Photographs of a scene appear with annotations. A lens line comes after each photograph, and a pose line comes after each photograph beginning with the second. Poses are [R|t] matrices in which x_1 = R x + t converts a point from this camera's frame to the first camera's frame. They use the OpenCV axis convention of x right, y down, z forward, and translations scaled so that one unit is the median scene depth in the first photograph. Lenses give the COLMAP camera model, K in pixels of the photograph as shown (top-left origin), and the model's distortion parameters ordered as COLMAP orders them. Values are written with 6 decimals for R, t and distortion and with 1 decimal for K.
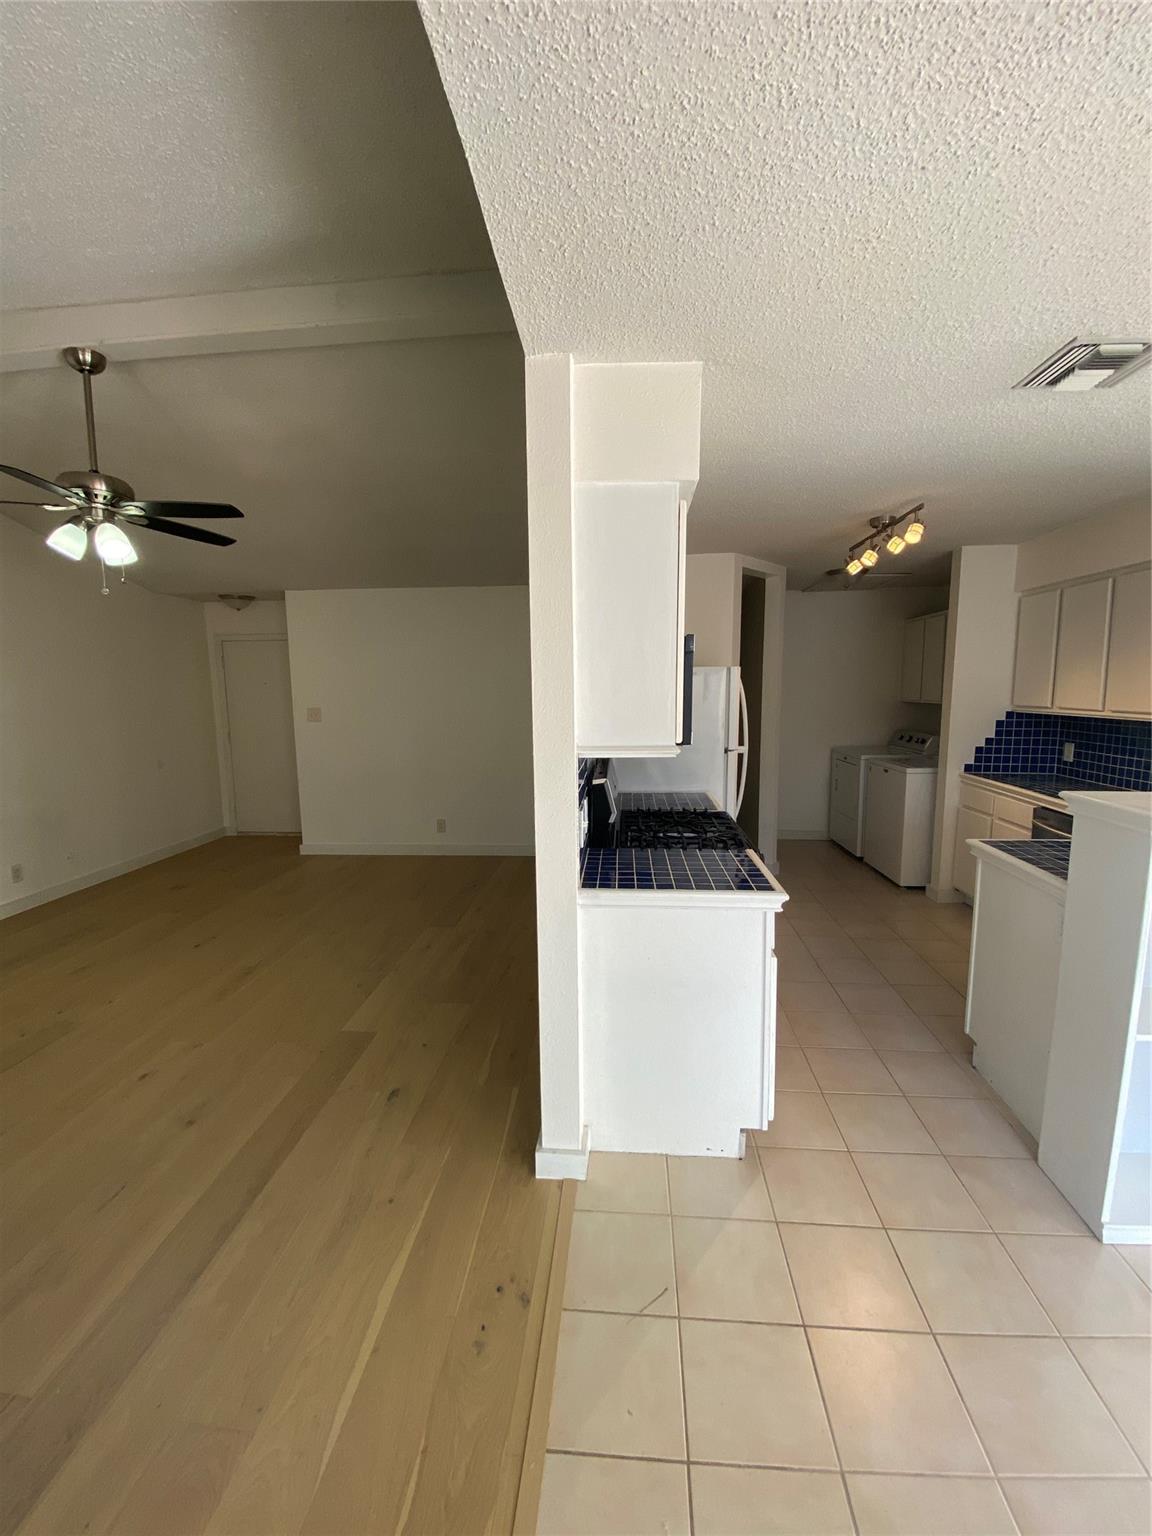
lens RADIAL K [[629.1, 0, 585.9], [0, 629.1, 759.6], [0, 0, 1]] dist [0.002589, -0.001005]
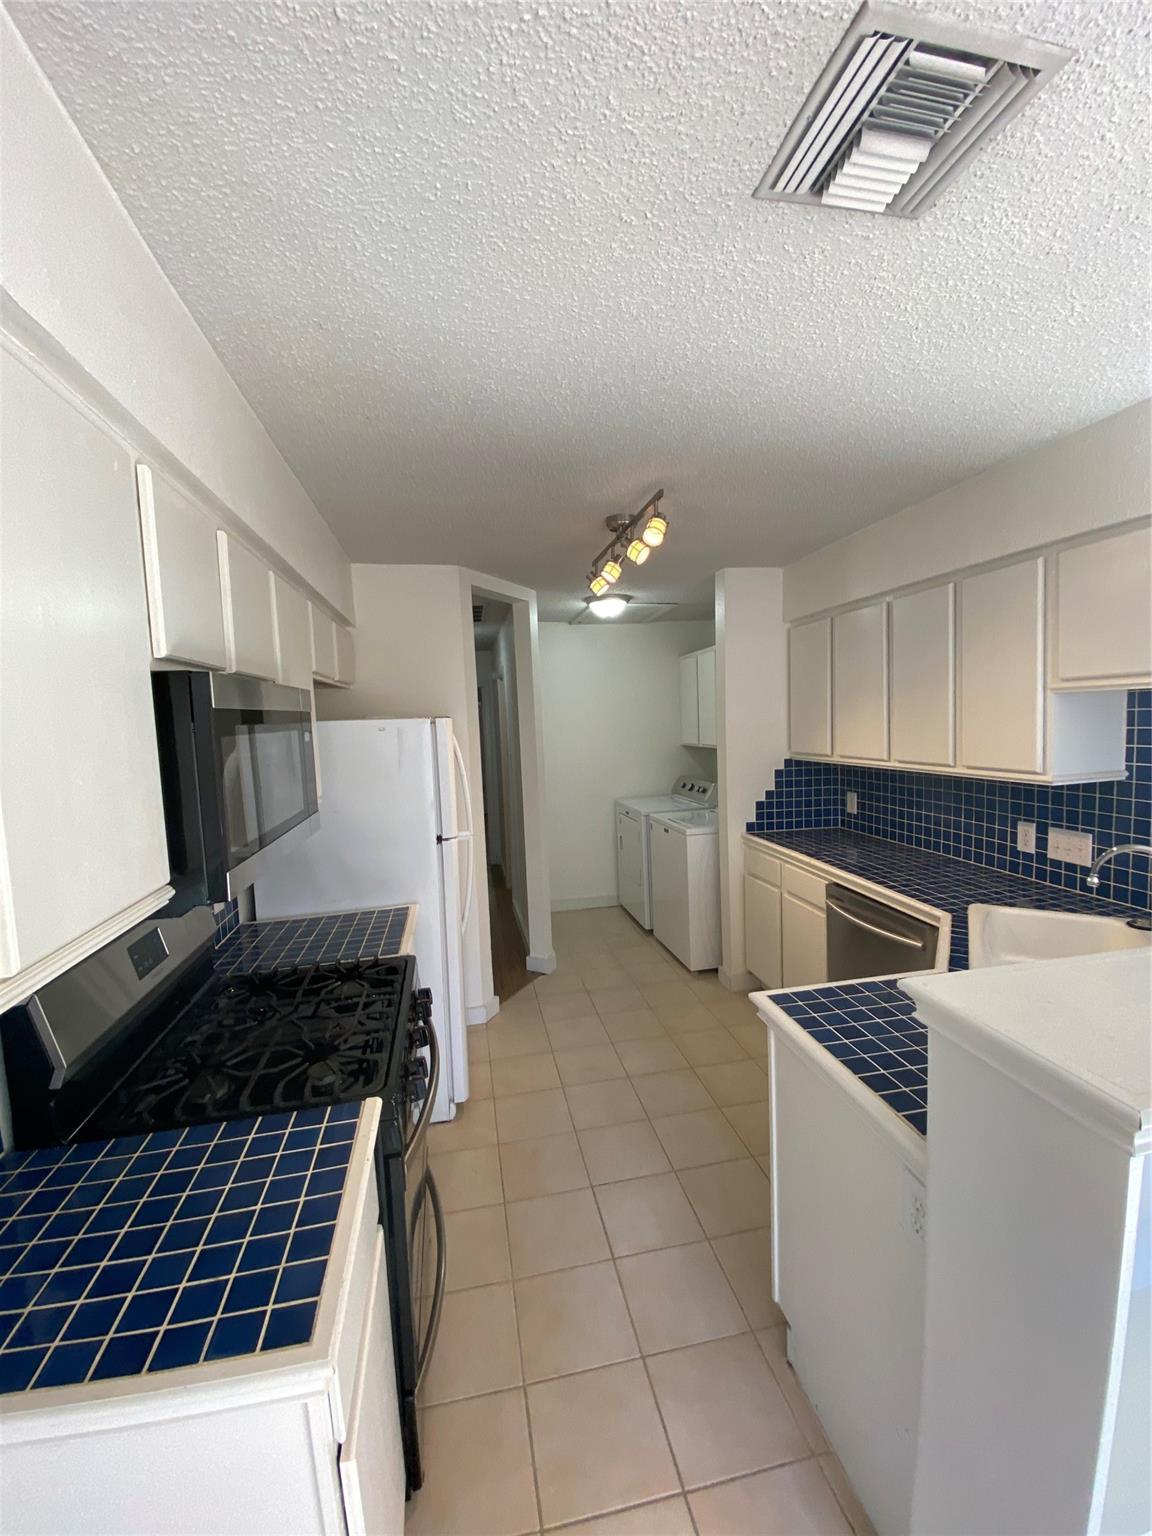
lens RADIAL K [[629.1, 0, 575.9], [0, 629.1, 768.3], [0, 0, 1]] dist [0.002589, -0.001005]
pose [[0.961970, -0.055938, 0.267367, 0.172134], [0.068840, 0.996860, -0.039119, -0.051516], [-0.264339, 0.056037, 0.962800, 0.262638]]
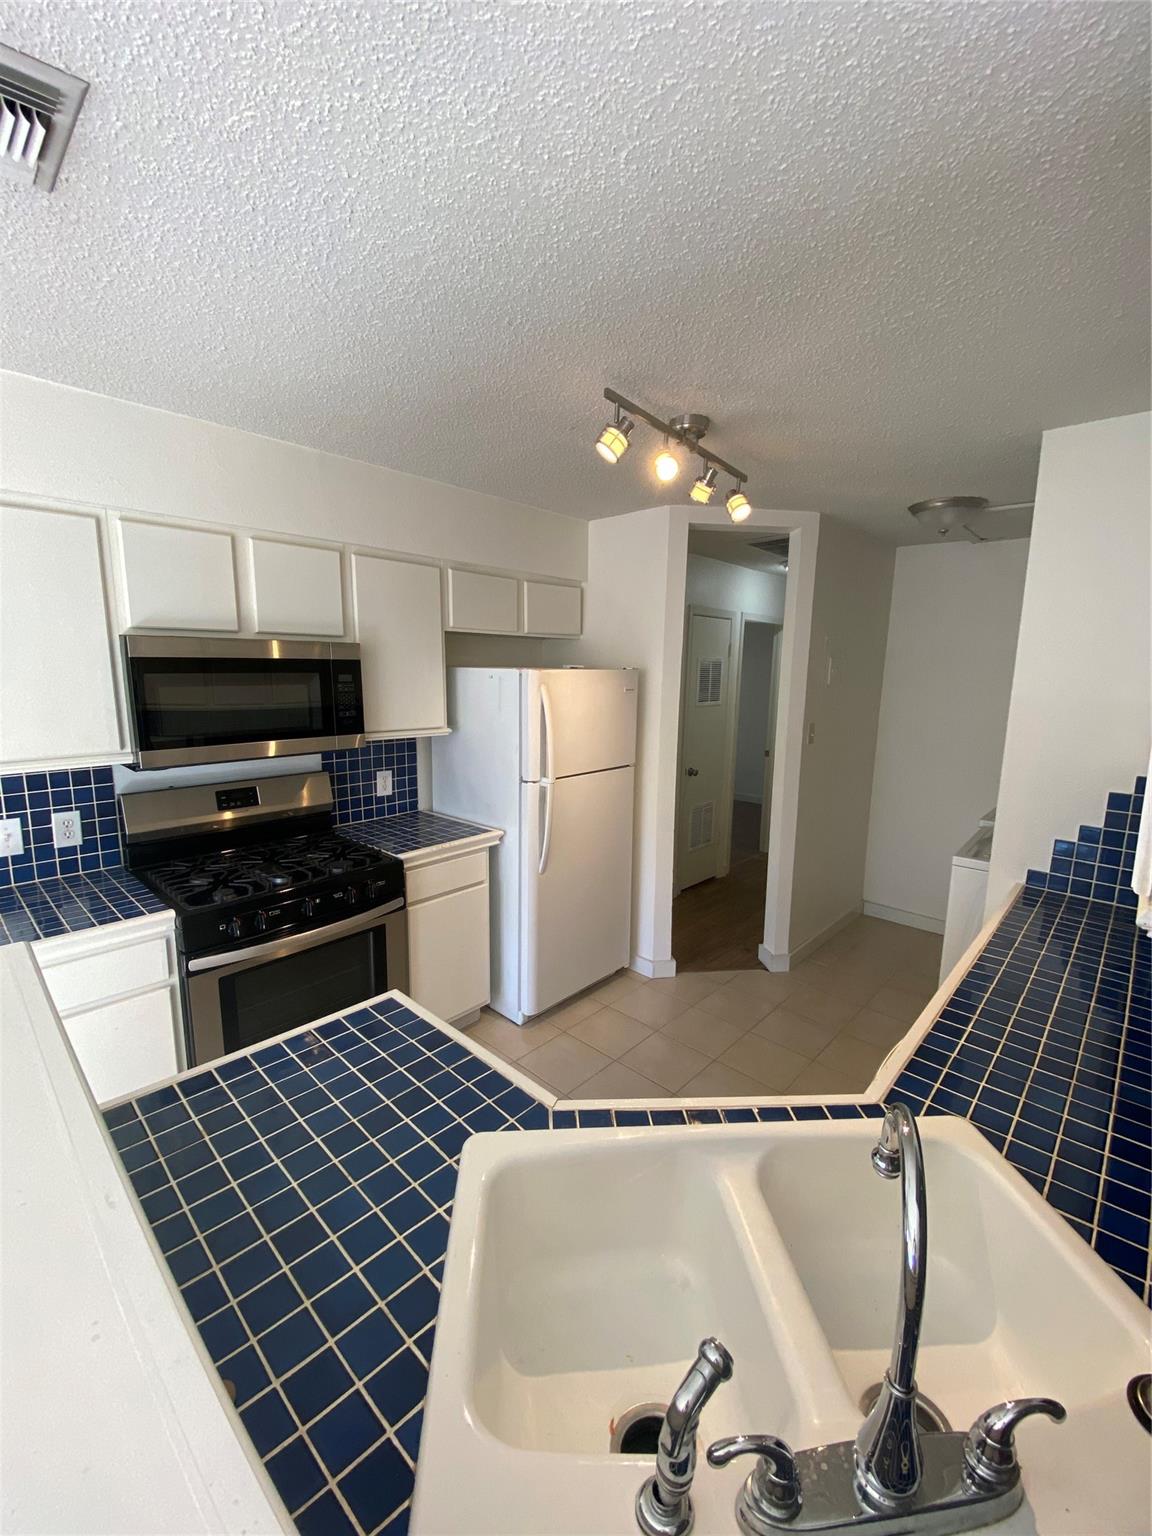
lens RADIAL K [[629.1, 0, 581.6], [0, 629.1, 768.9], [0, 0, 1]] dist [0.002589, -0.001005]
pose [[0.785479, 0.115338, -0.608046, 0.651750], [-0.097426, 0.993275, 0.062555, -0.074108], [0.611172, 0.010104, 0.791434, 0.400694]]
